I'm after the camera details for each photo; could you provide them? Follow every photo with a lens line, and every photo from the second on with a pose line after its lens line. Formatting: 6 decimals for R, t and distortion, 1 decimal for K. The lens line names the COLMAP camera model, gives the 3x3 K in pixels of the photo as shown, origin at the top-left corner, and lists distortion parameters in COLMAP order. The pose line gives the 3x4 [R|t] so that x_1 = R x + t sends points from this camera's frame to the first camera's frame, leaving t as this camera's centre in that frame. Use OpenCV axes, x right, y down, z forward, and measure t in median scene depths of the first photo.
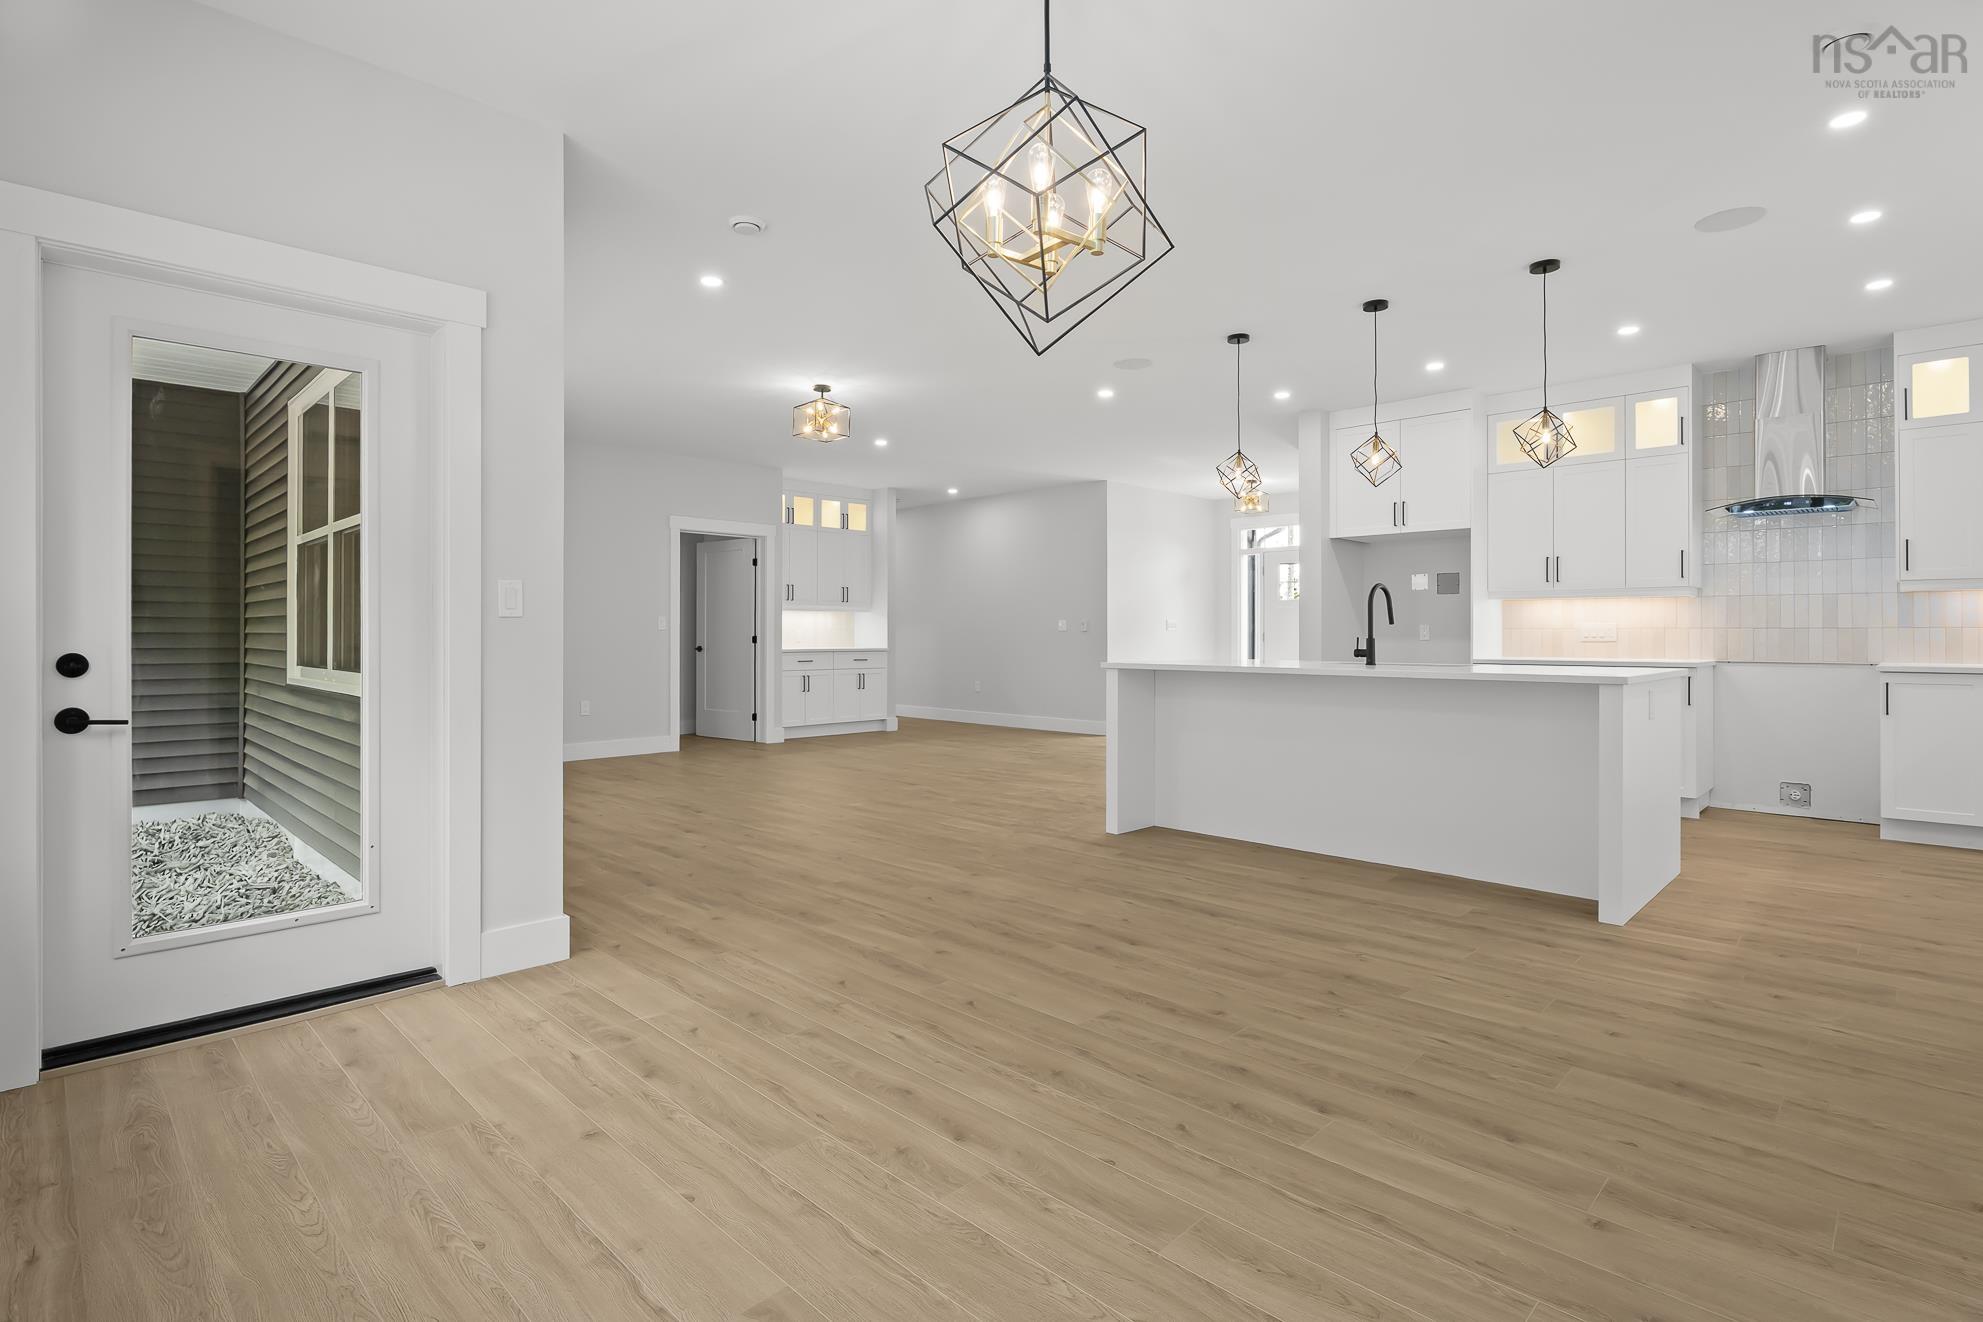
lens RADIAL K [[956.8, 0, 1001.1], [0, 956.8, 648.2], [0, 0, 1]] dist [-0.005404, -0.002582]
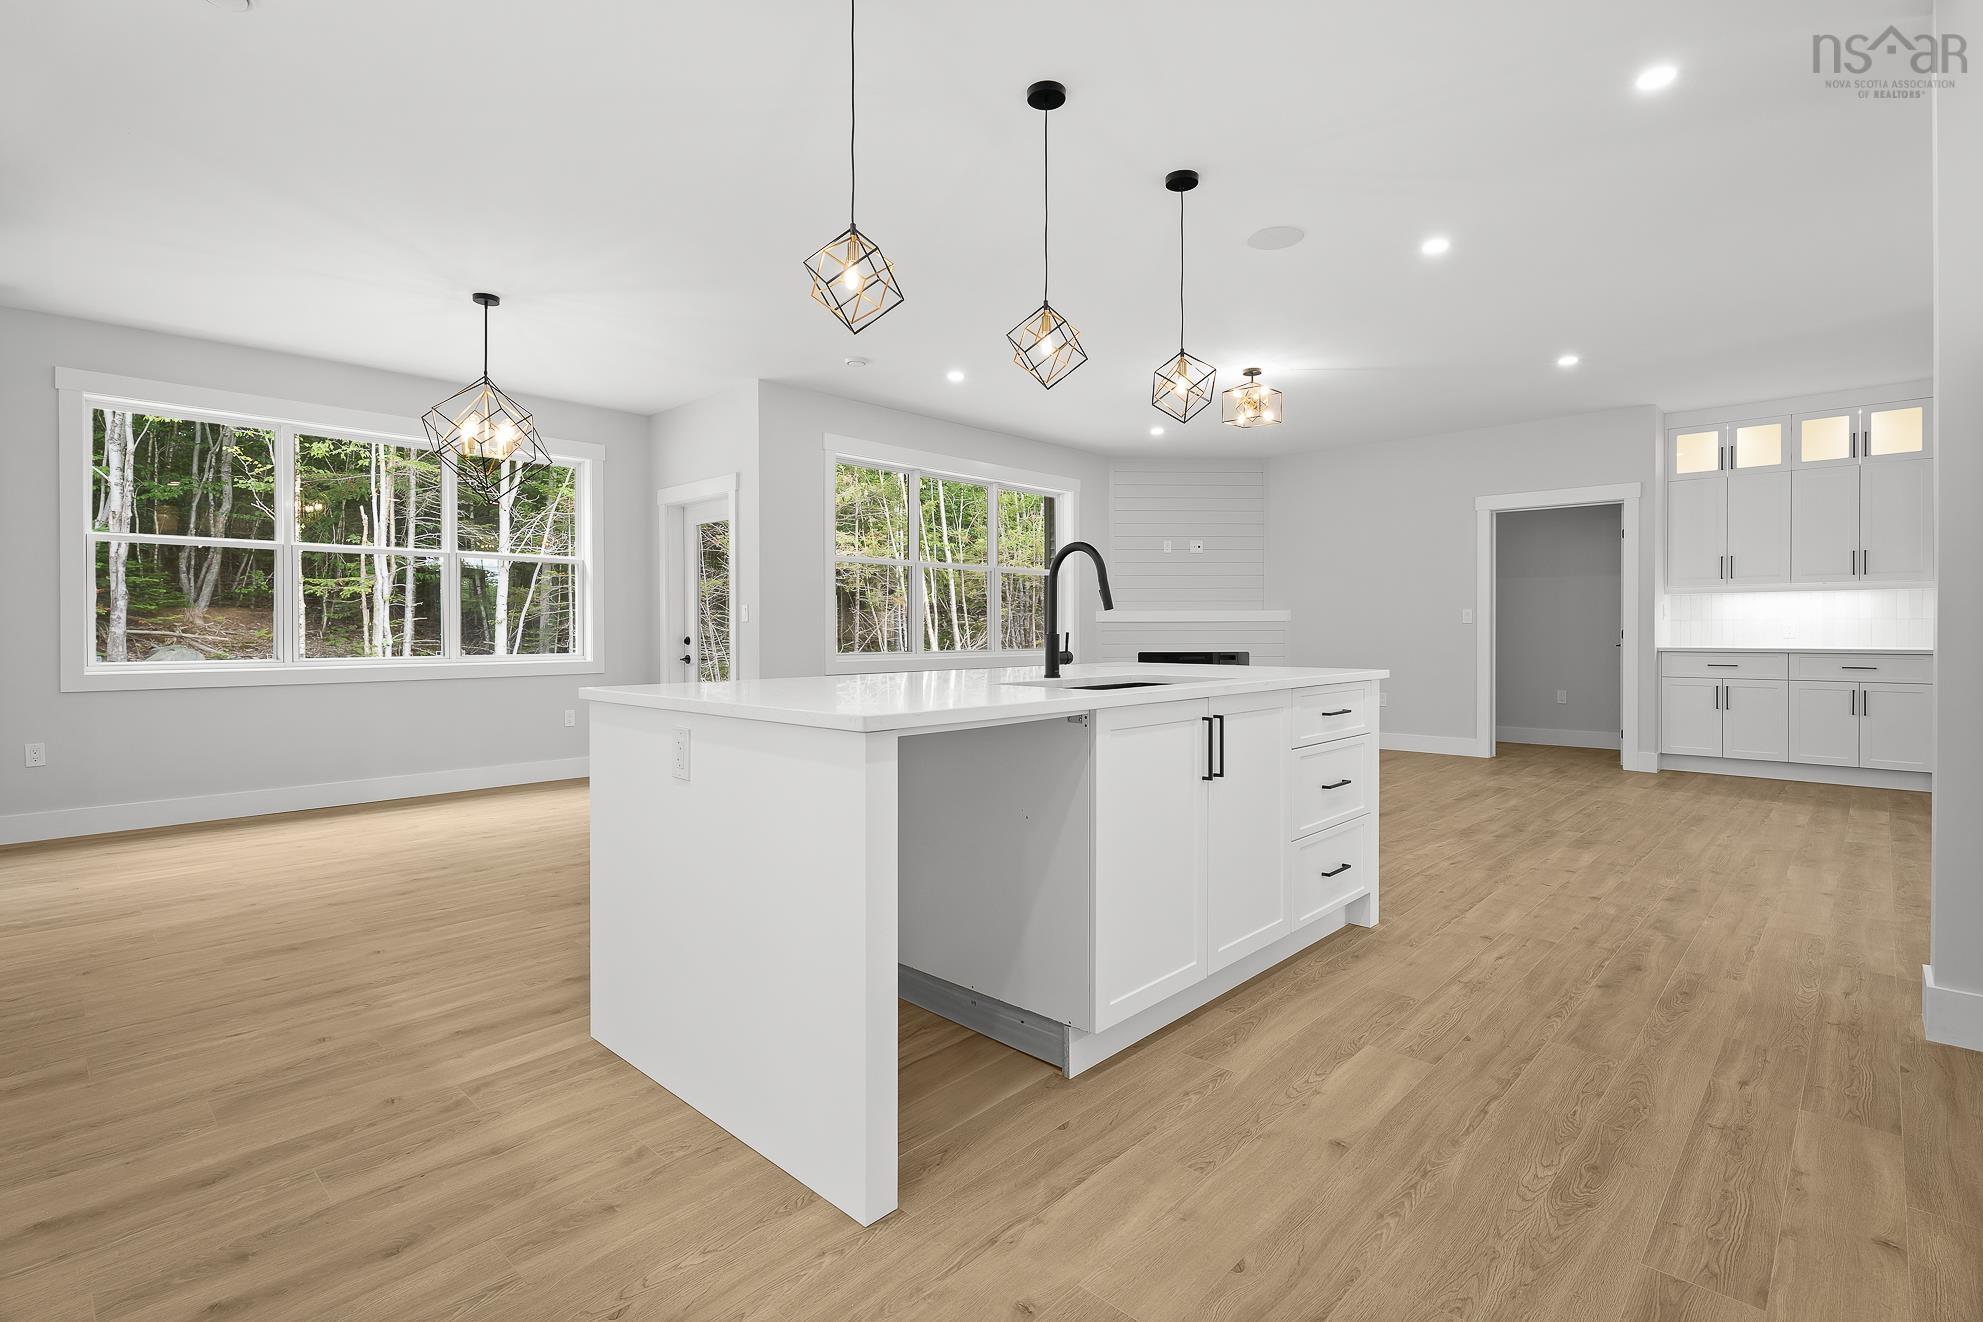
lens RADIAL K [[956.8, 0, 987.3], [0, 956.8, 637.3], [0, 0, 1]] dist [-0.005404, -0.002582]
pose [[0.005200, 0.005593, -0.999971, 1.617136], [-0.011029, 0.999924, 0.005536, -0.015950], [0.999926, 0.011000, 0.005261, 1.530630]]
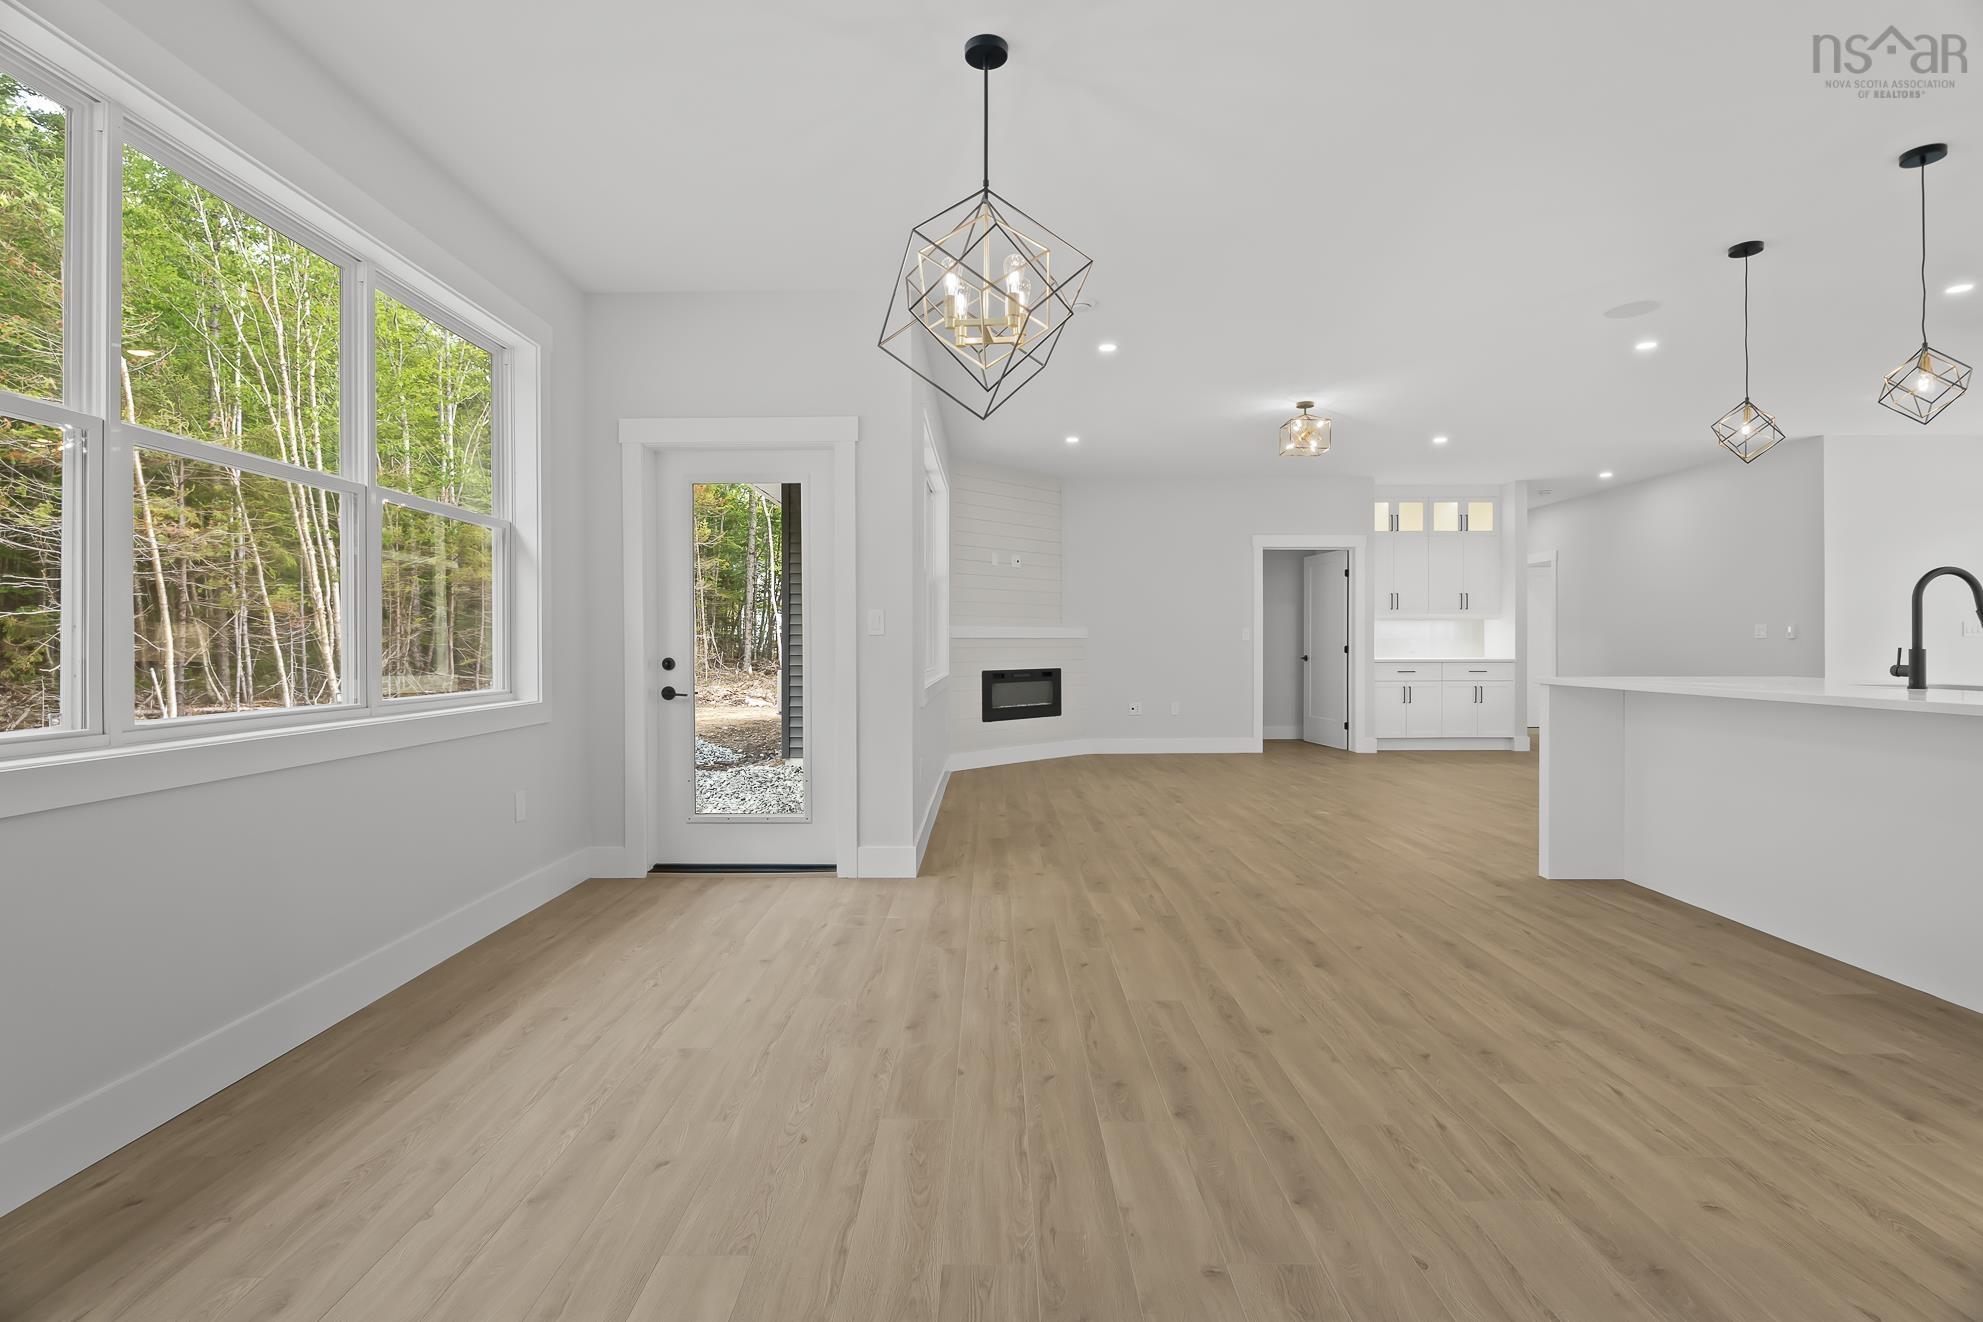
lens RADIAL K [[956.8, 0, 1002.2], [0, 956.8, 654.4], [0, 0, 1]] dist [-0.005404, -0.002582]
pose [[0.699460, 0.003367, -0.714664, 0.667052], [-0.006191, 0.999980, -0.001348, -0.001949], [0.714645, 0.005368, 0.699467, 0.108588]]
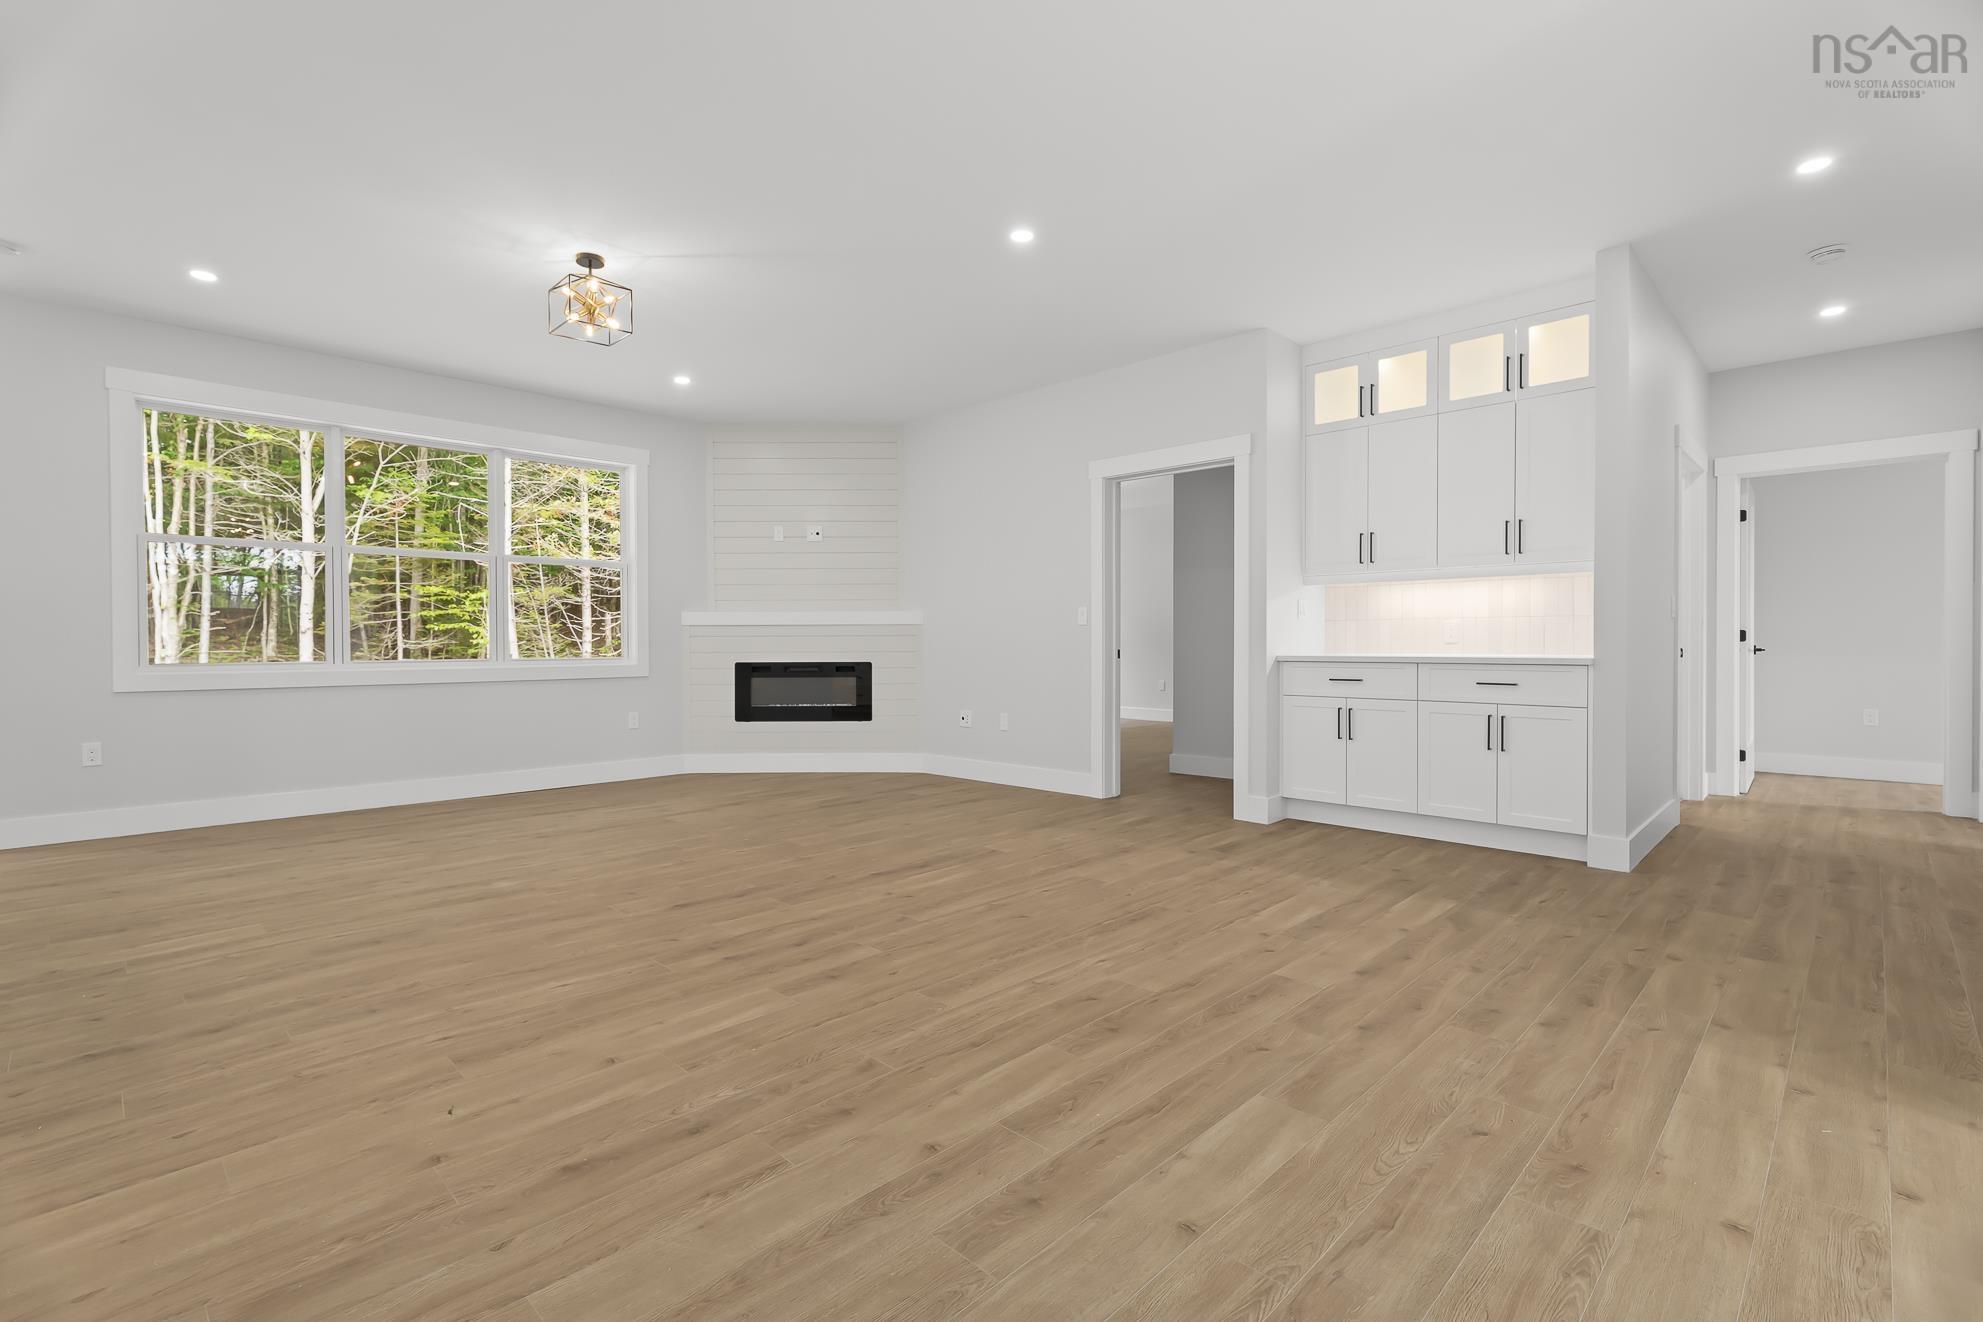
lens RADIAL K [[897.0, 0, 981.5], [0, 897.0, 654.3], [0, 0, 1]] dist [-0.002486, 0.001118]
pose [[-0.009347, 0.012574, -0.999877, 0.925890], [-0.009179, 0.999878, 0.012660, -0.014414], [0.999914, 0.009296, -0.009230, 2.689698]]
